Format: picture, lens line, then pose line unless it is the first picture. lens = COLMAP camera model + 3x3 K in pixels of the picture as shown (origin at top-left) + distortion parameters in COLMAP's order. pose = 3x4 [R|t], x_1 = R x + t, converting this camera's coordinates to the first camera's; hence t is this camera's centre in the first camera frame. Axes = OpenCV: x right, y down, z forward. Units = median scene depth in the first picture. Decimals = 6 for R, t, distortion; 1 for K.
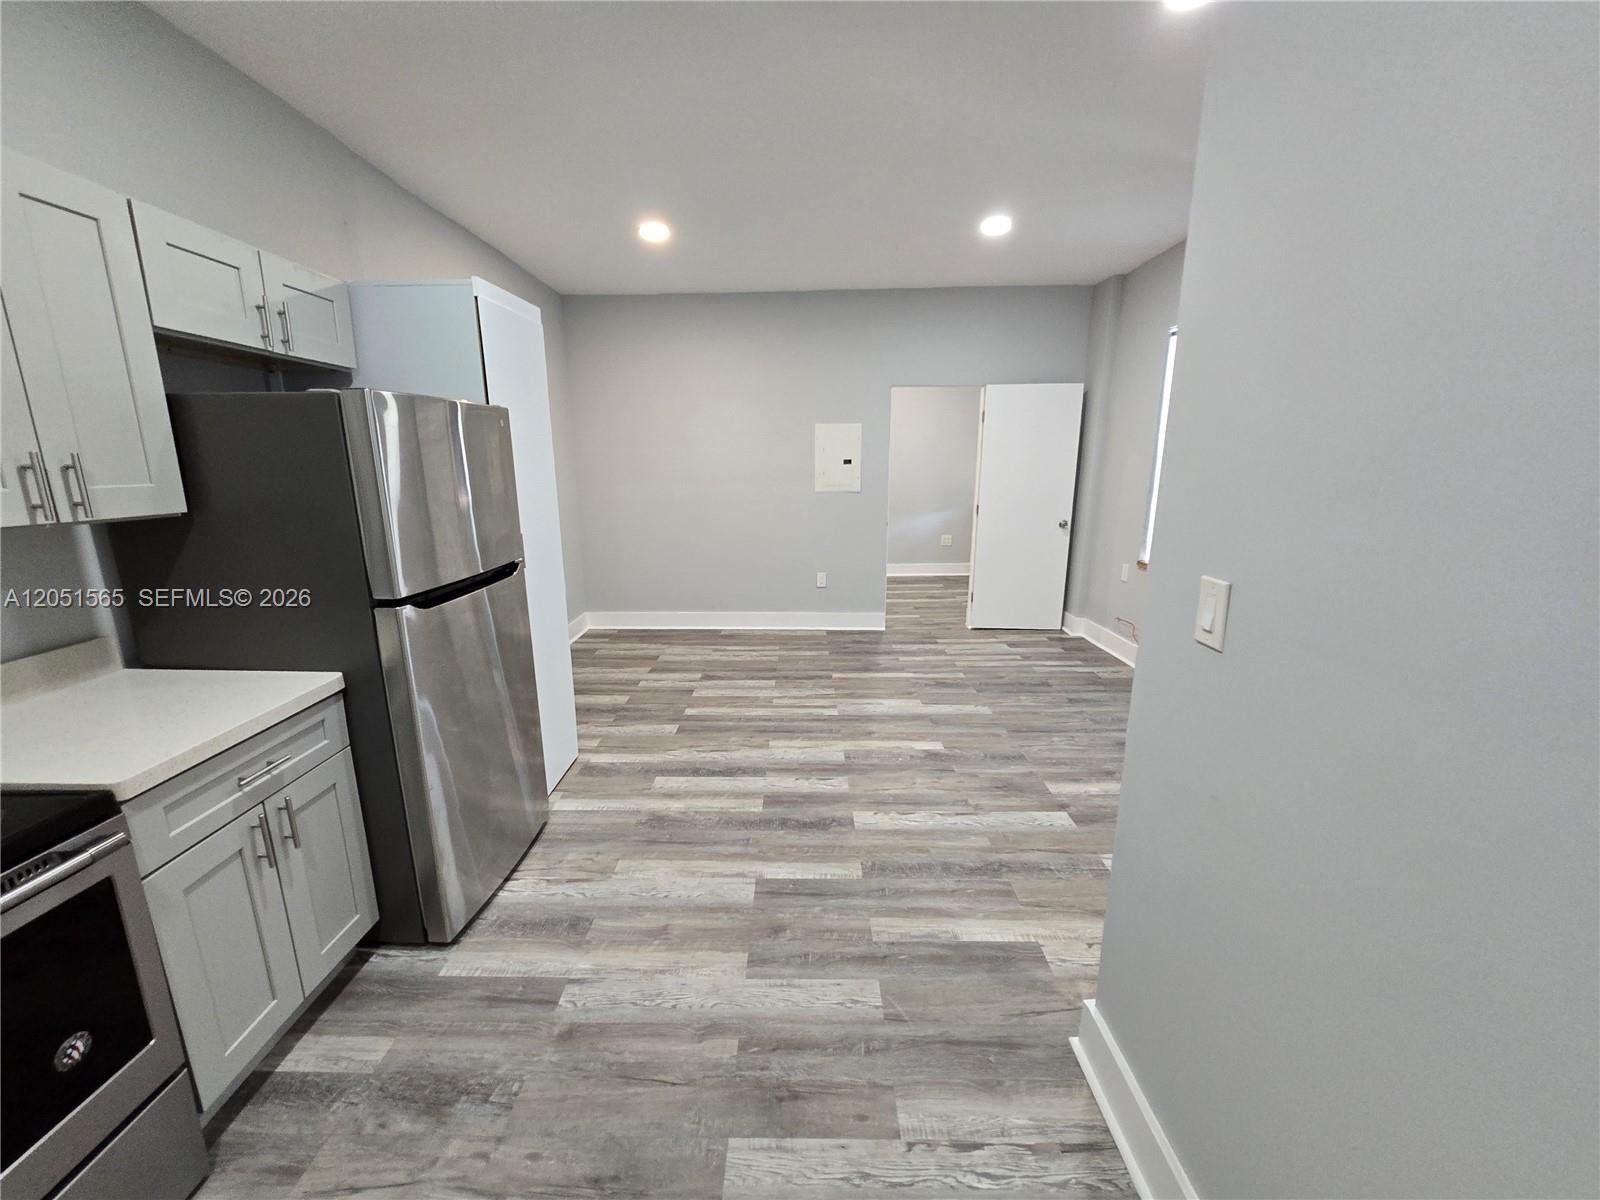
lens RADIAL K [[651.1, 0, 791.8], [0, 651.1, 607.1], [0, 0, 1]] dist [0.000227, 0.000417]
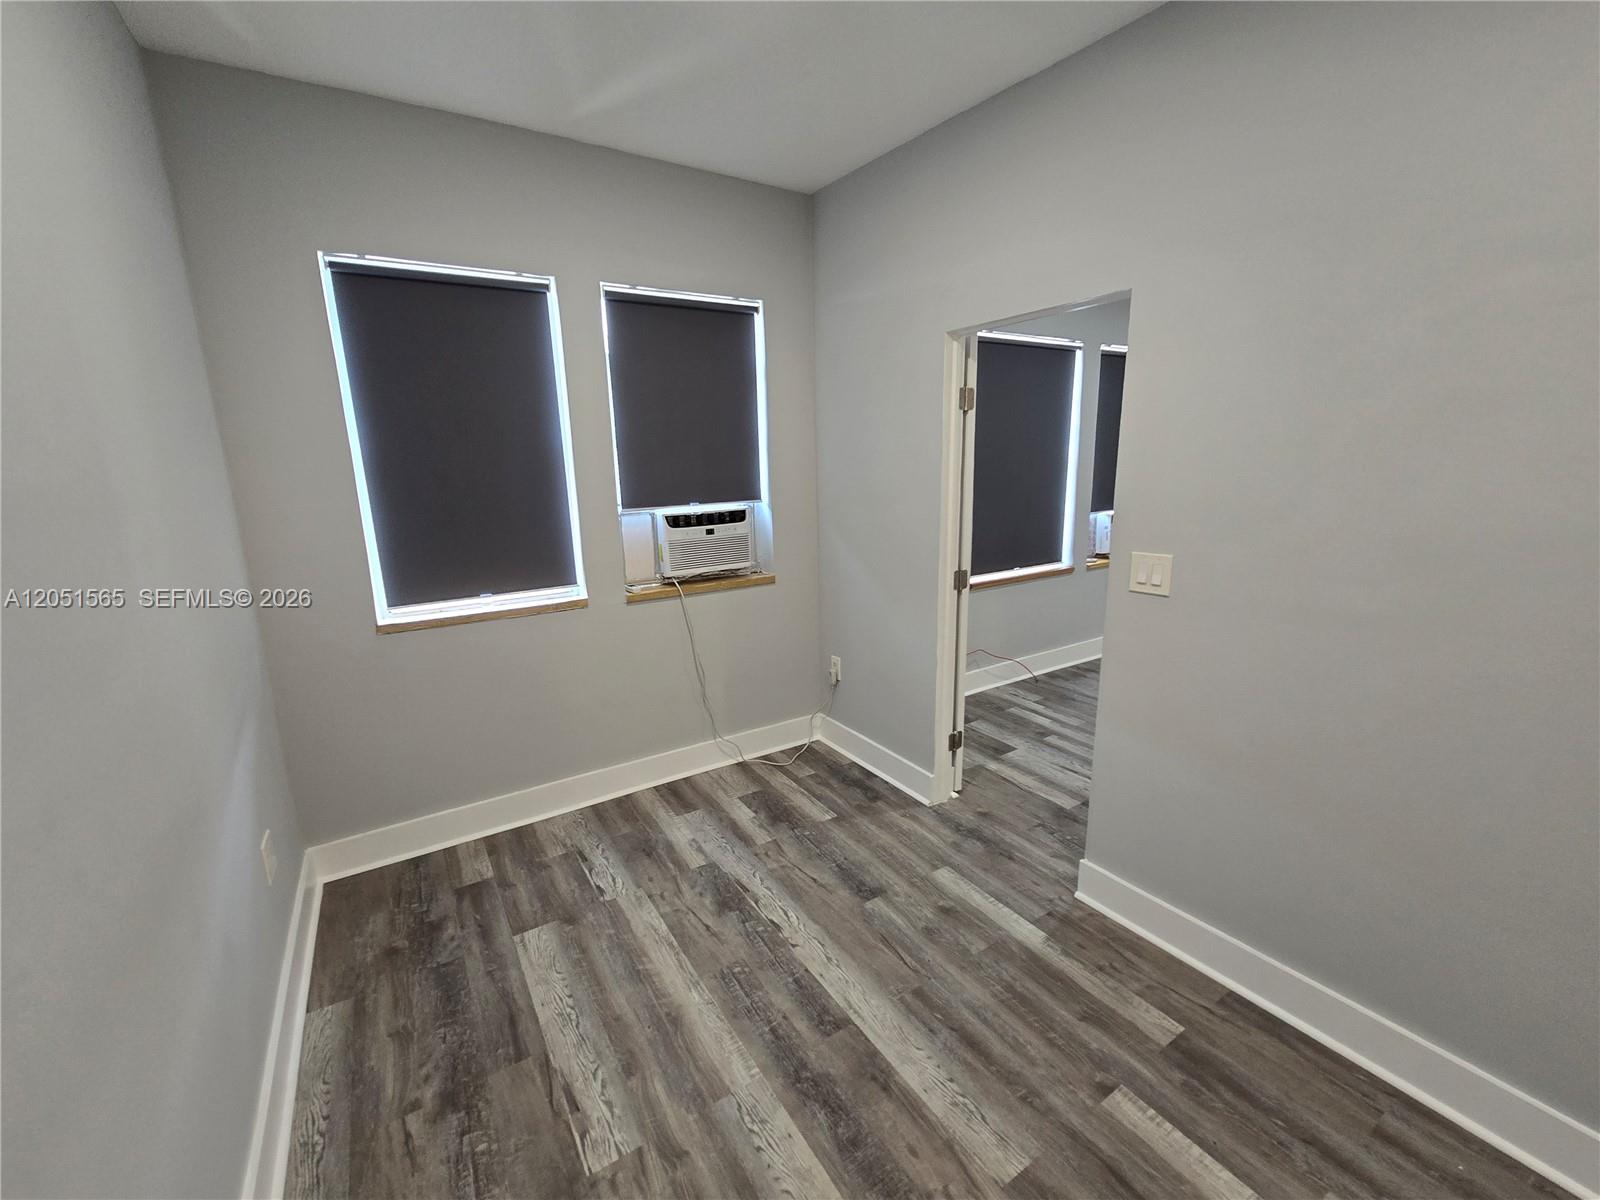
lens RADIAL K [[658.1, 0, 794.5], [0, 658.1, 598.5], [0, 0, 1]] dist [-0.002781, 0.002695]
pose [[-0.548423, -0.157805, 0.821176, -0.138825], [0.213986, 0.922847, 0.320254, -0.619088], [-0.808358, 0.351355, -0.472342, 2.544302]]
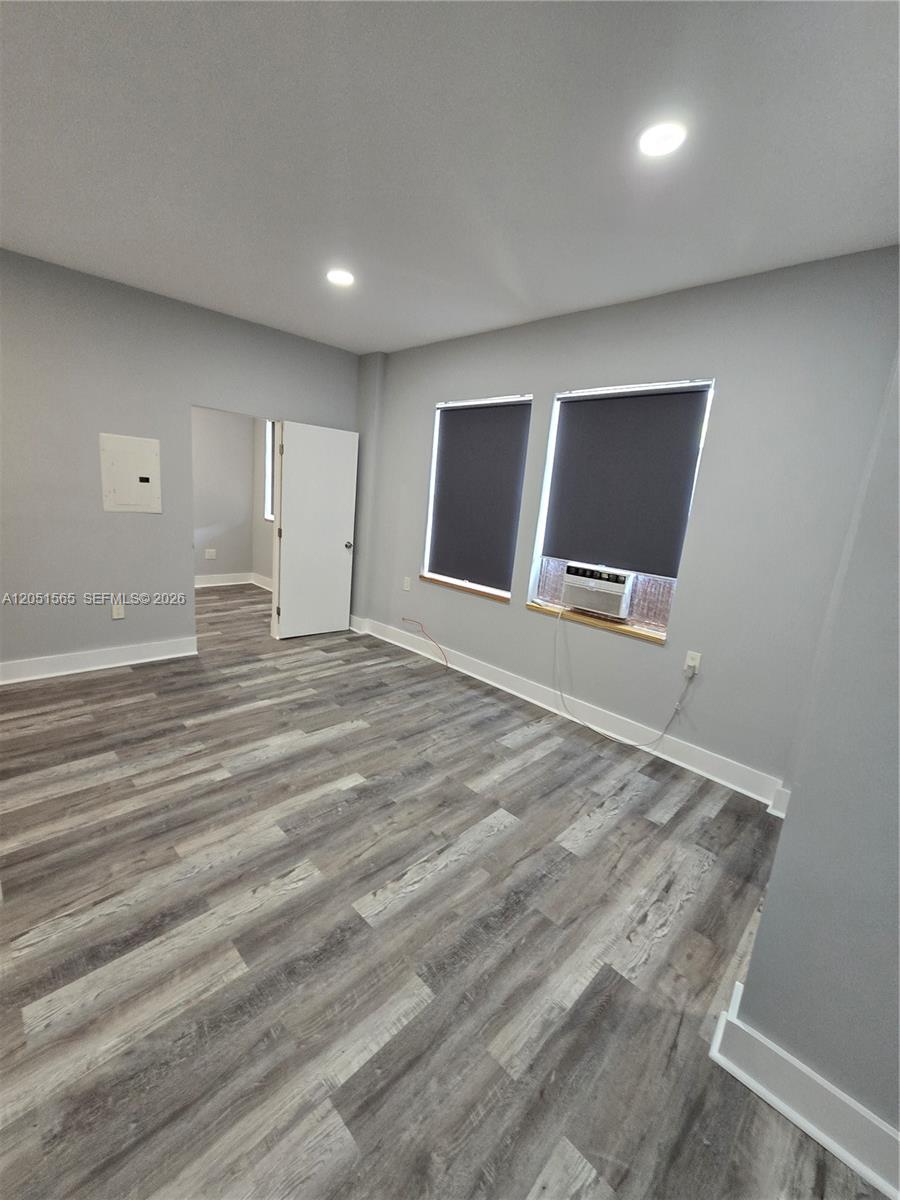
lens RADIAL K [[490.3, 0, 444.6], [0, 490.3, 595.4], [0, 0, 1]] dist [-0.005919, 0.003440]
pose [[0.689217, -0.086659, 0.719354, -0.242260], [0.077364, 0.995948, 0.045858, -0.112254], [-0.720413, 0.024046, 0.693129, 0.421731]]
